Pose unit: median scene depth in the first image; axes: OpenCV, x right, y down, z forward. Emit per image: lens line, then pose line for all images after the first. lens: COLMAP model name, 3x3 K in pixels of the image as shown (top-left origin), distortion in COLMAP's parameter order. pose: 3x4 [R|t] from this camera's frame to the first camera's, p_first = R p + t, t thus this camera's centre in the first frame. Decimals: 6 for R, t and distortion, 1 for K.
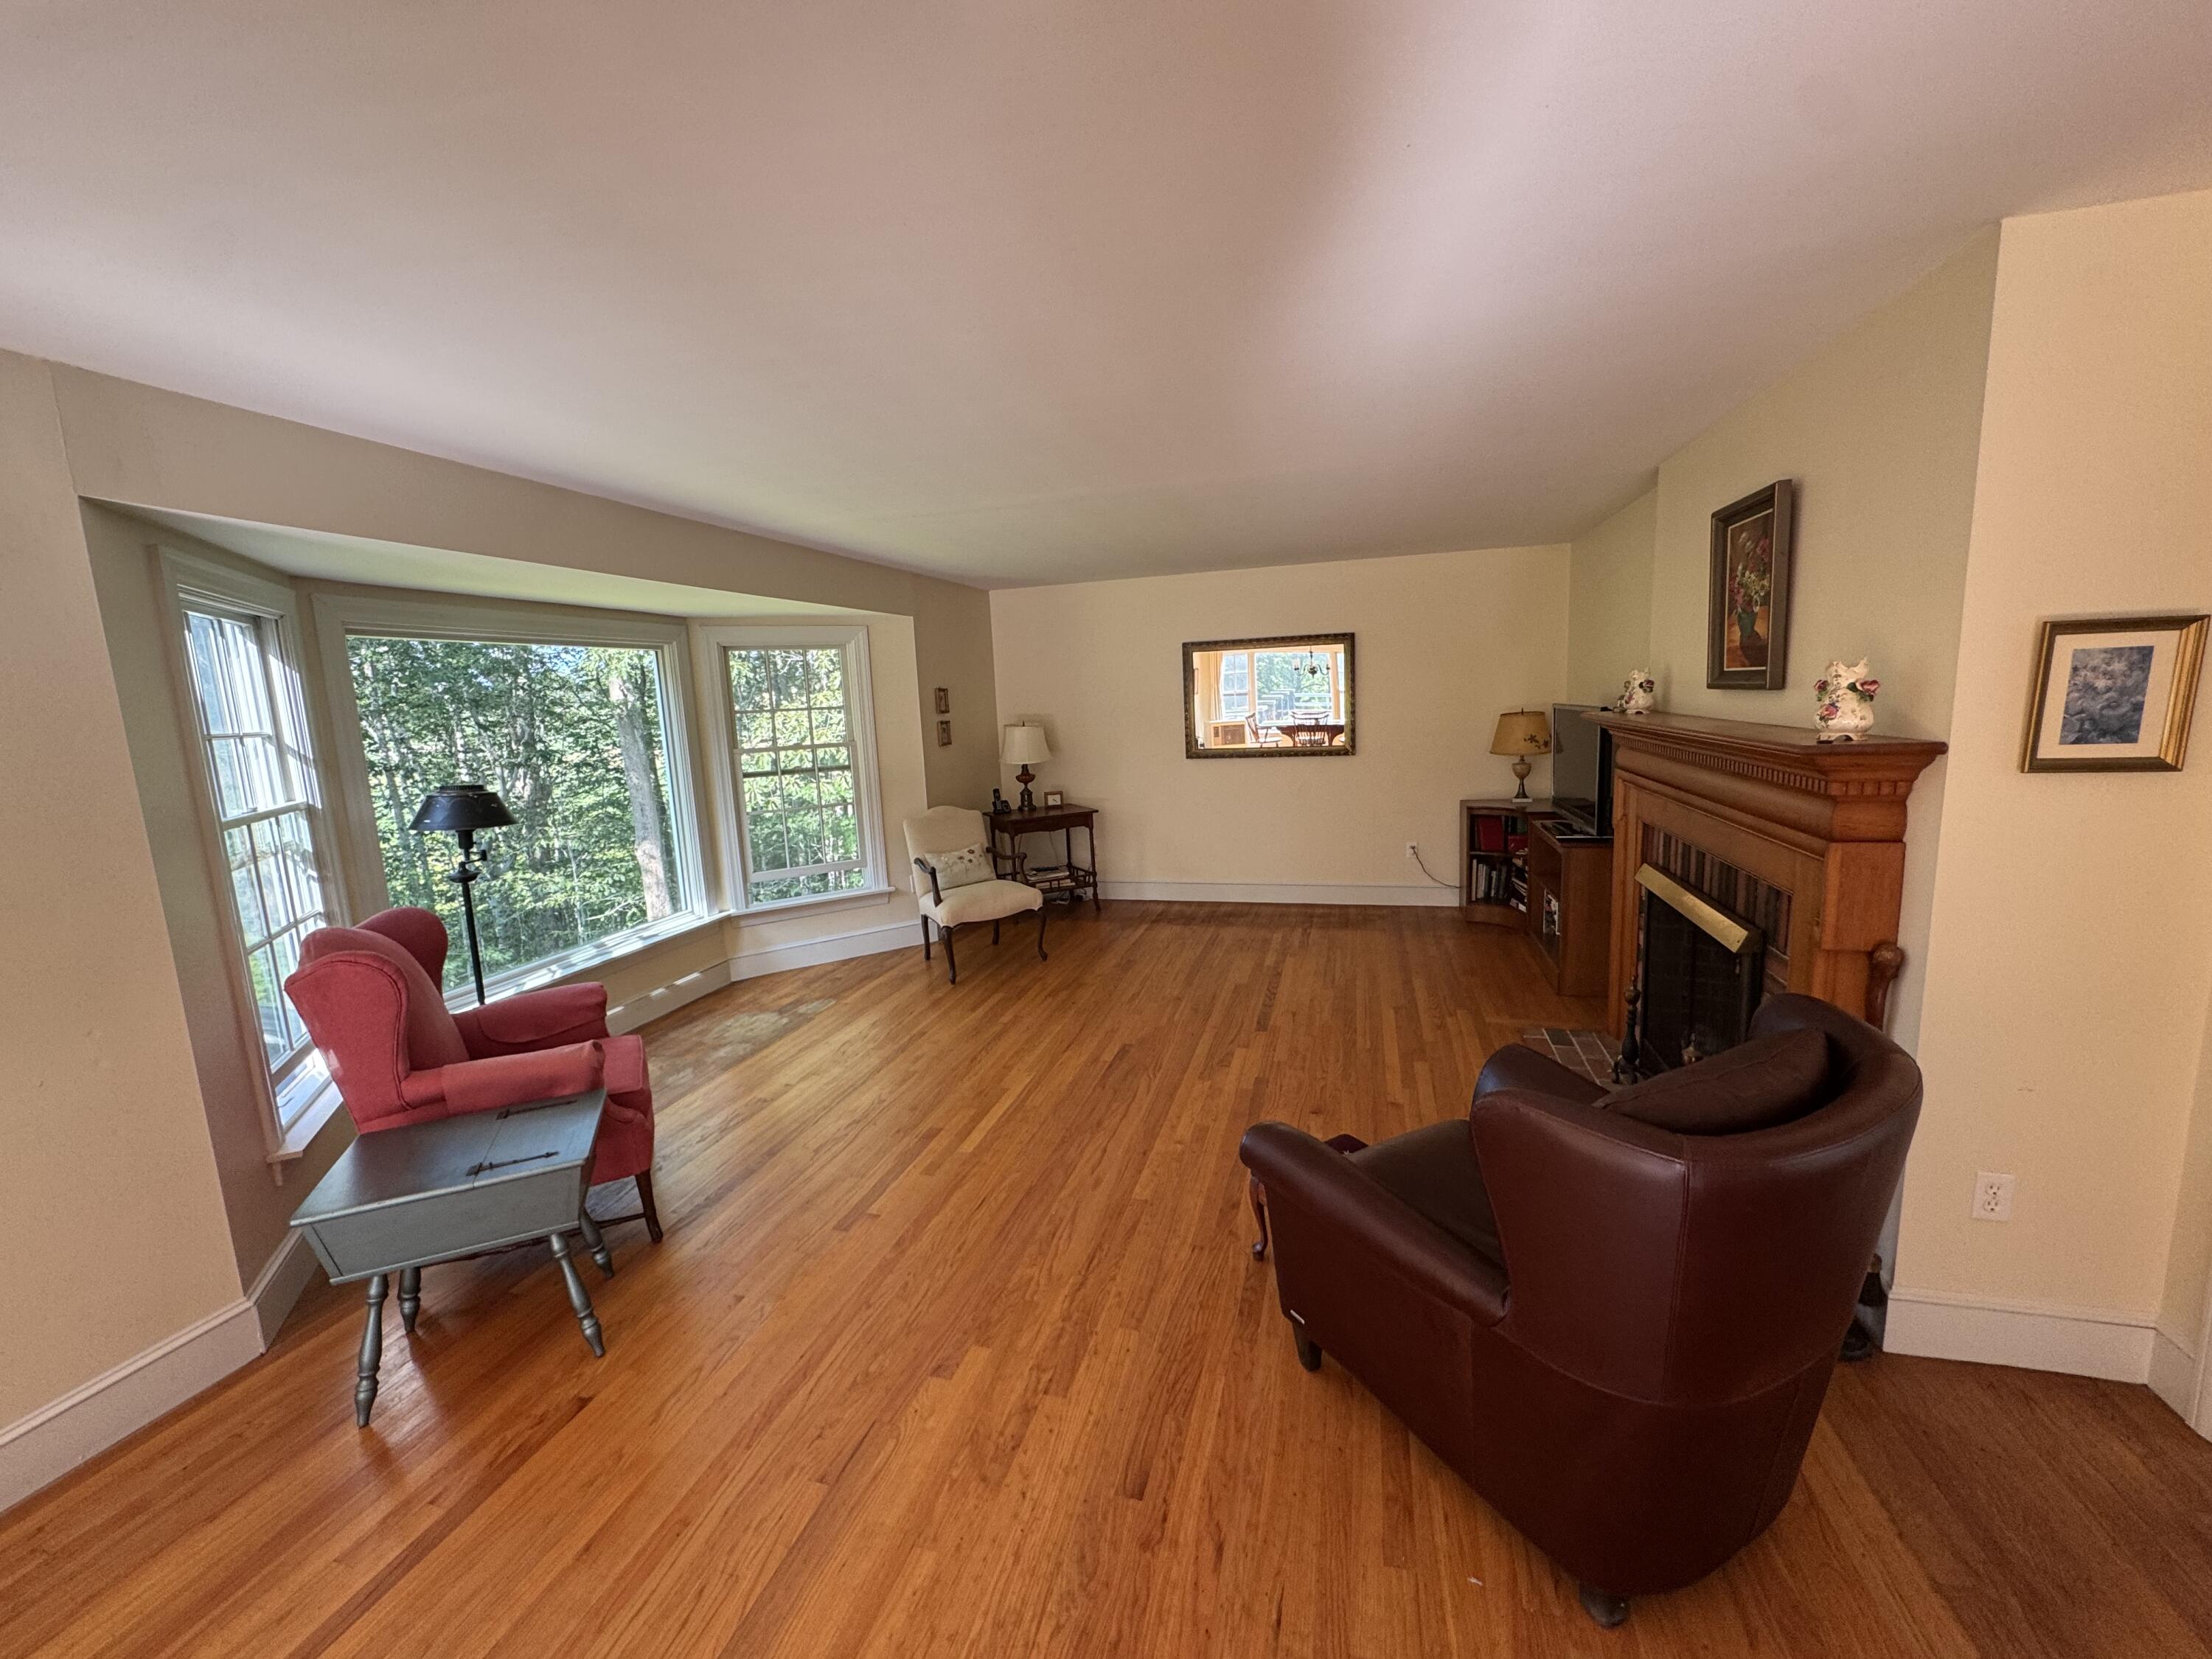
lens RADIAL K [[884.4, 0, 1106.0], [0, 884.4, 829.5], [0, 0, 1]] dist [-0.000680, -0.000150]
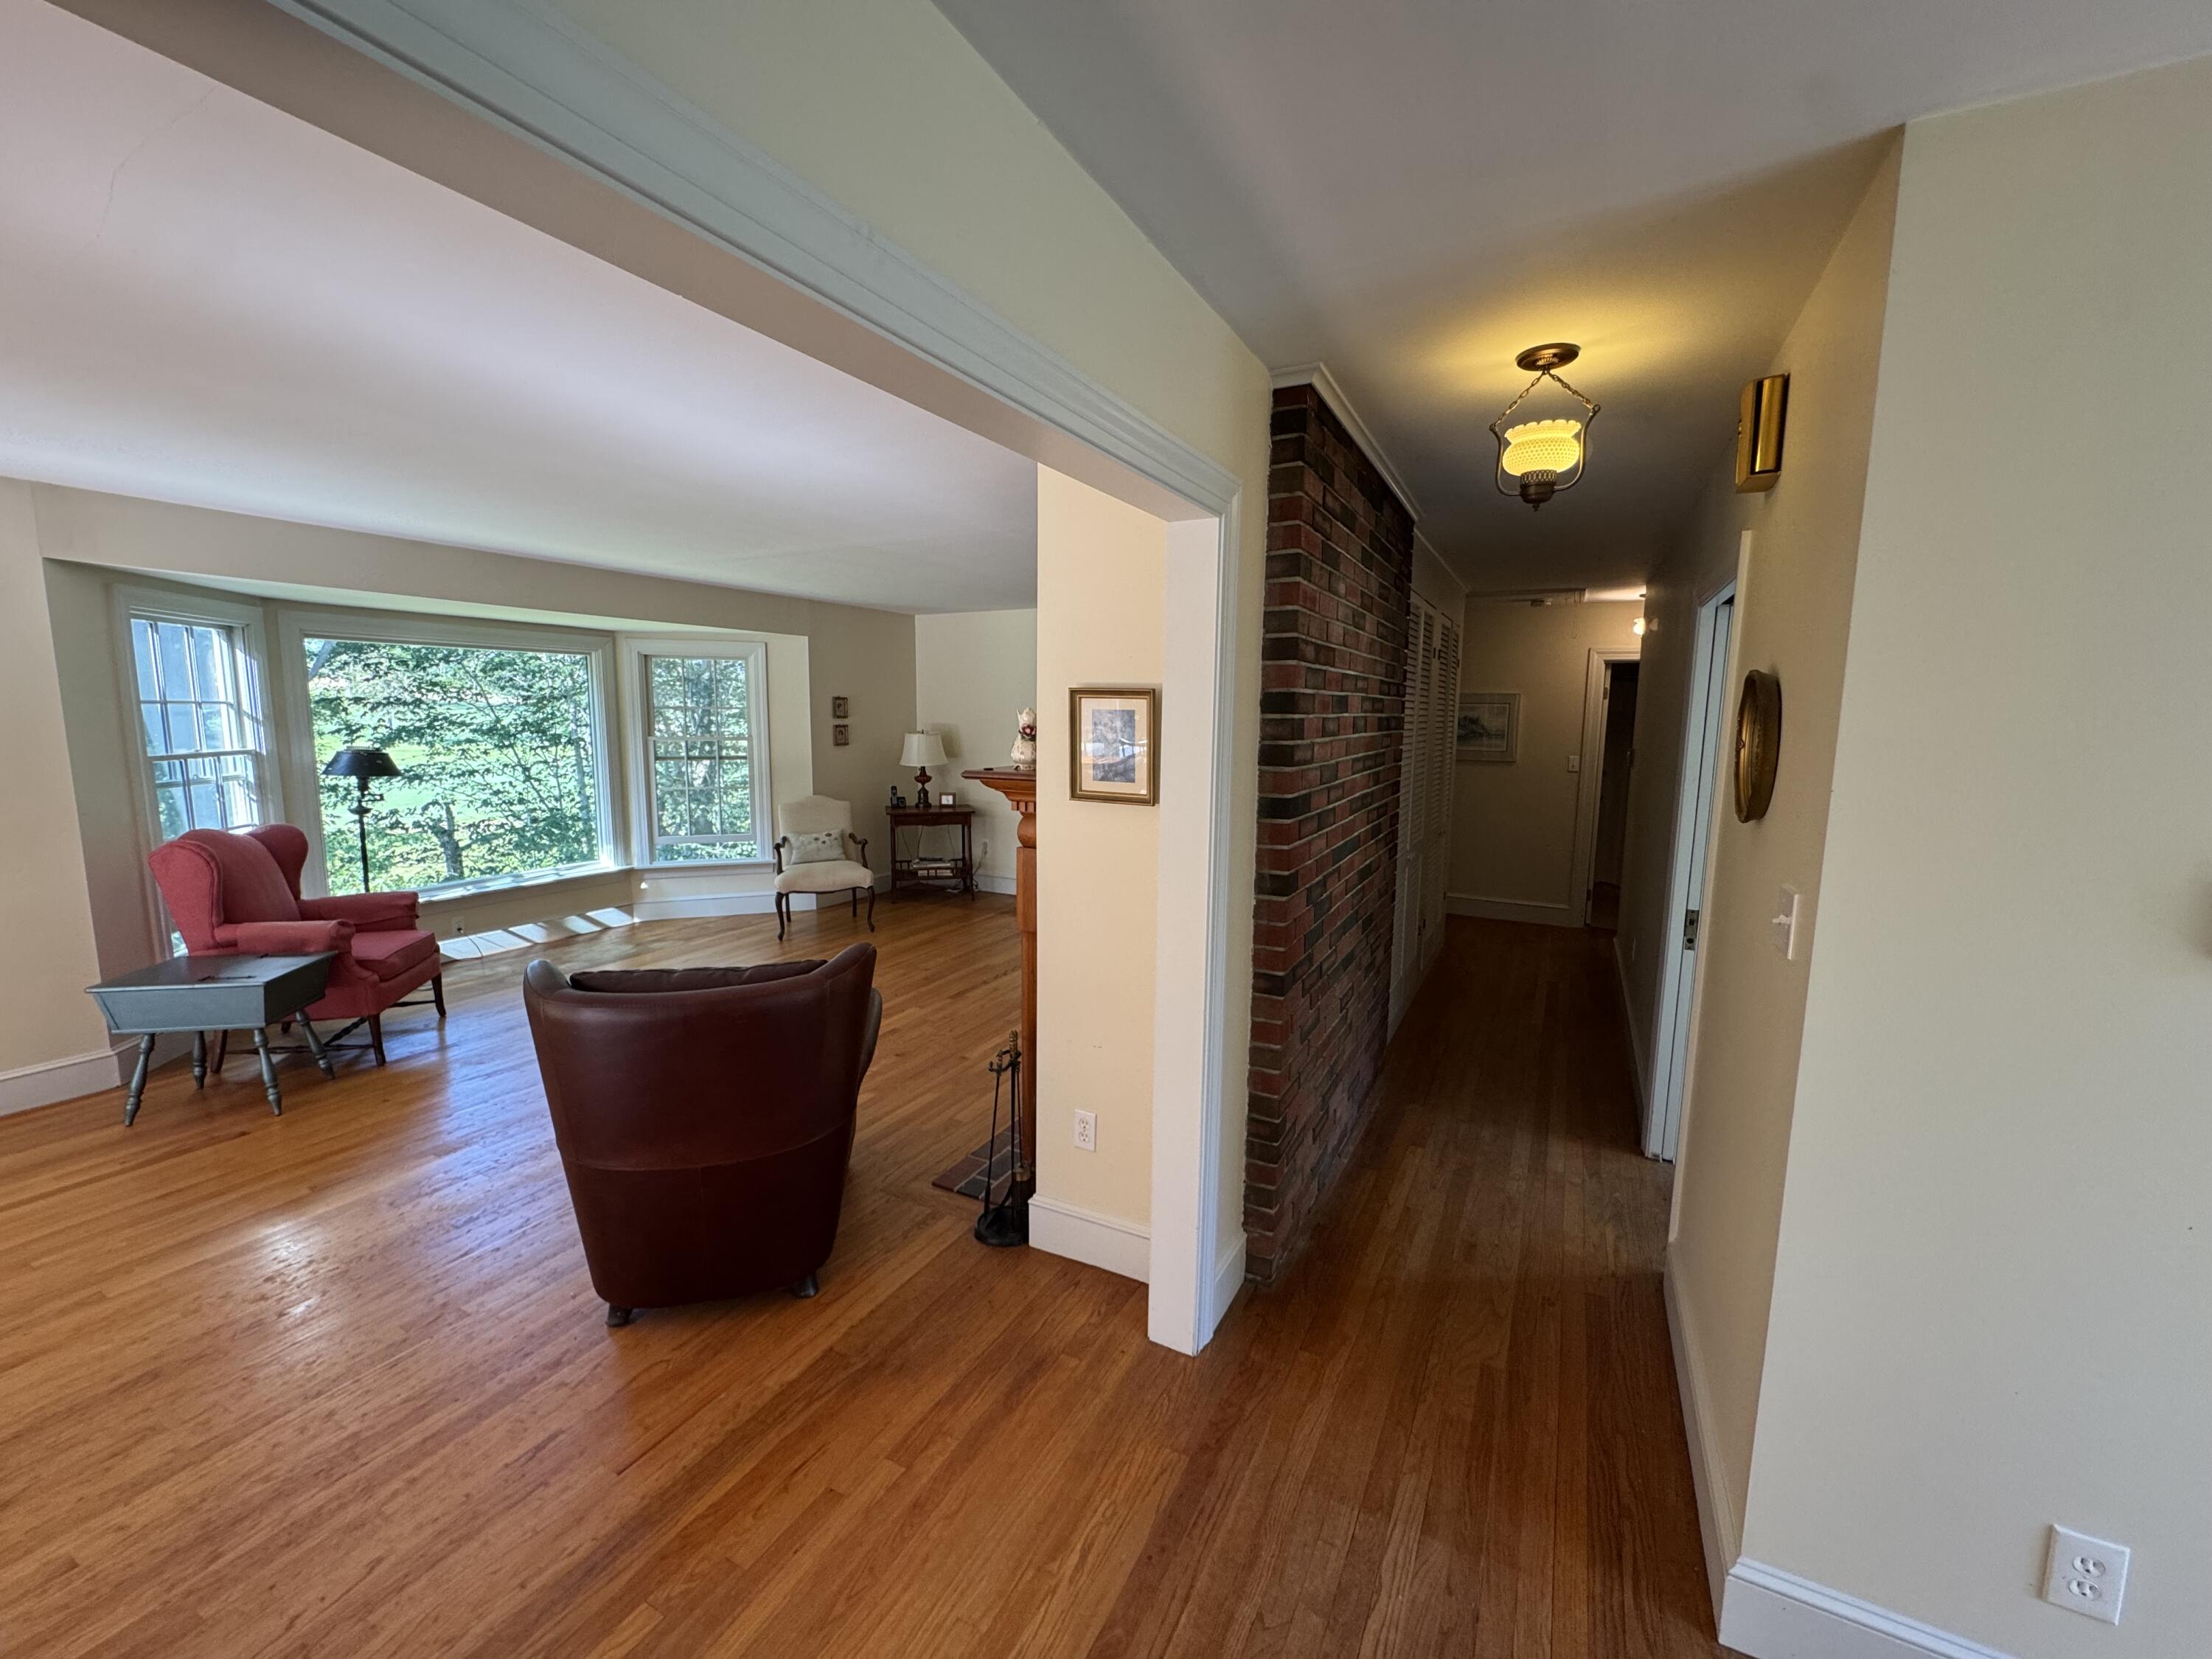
lens RADIAL K [[891.7, 0, 1106.0], [0, 891.7, 829.5], [0, 0, 1]] dist [0.000557, 0.000173]
pose [[0.975705, 0.082677, -0.202888, 0.738980], [-0.086041, 0.996261, -0.007797, -0.007713], [0.201485, 0.025064, 0.979171, -0.163242]]
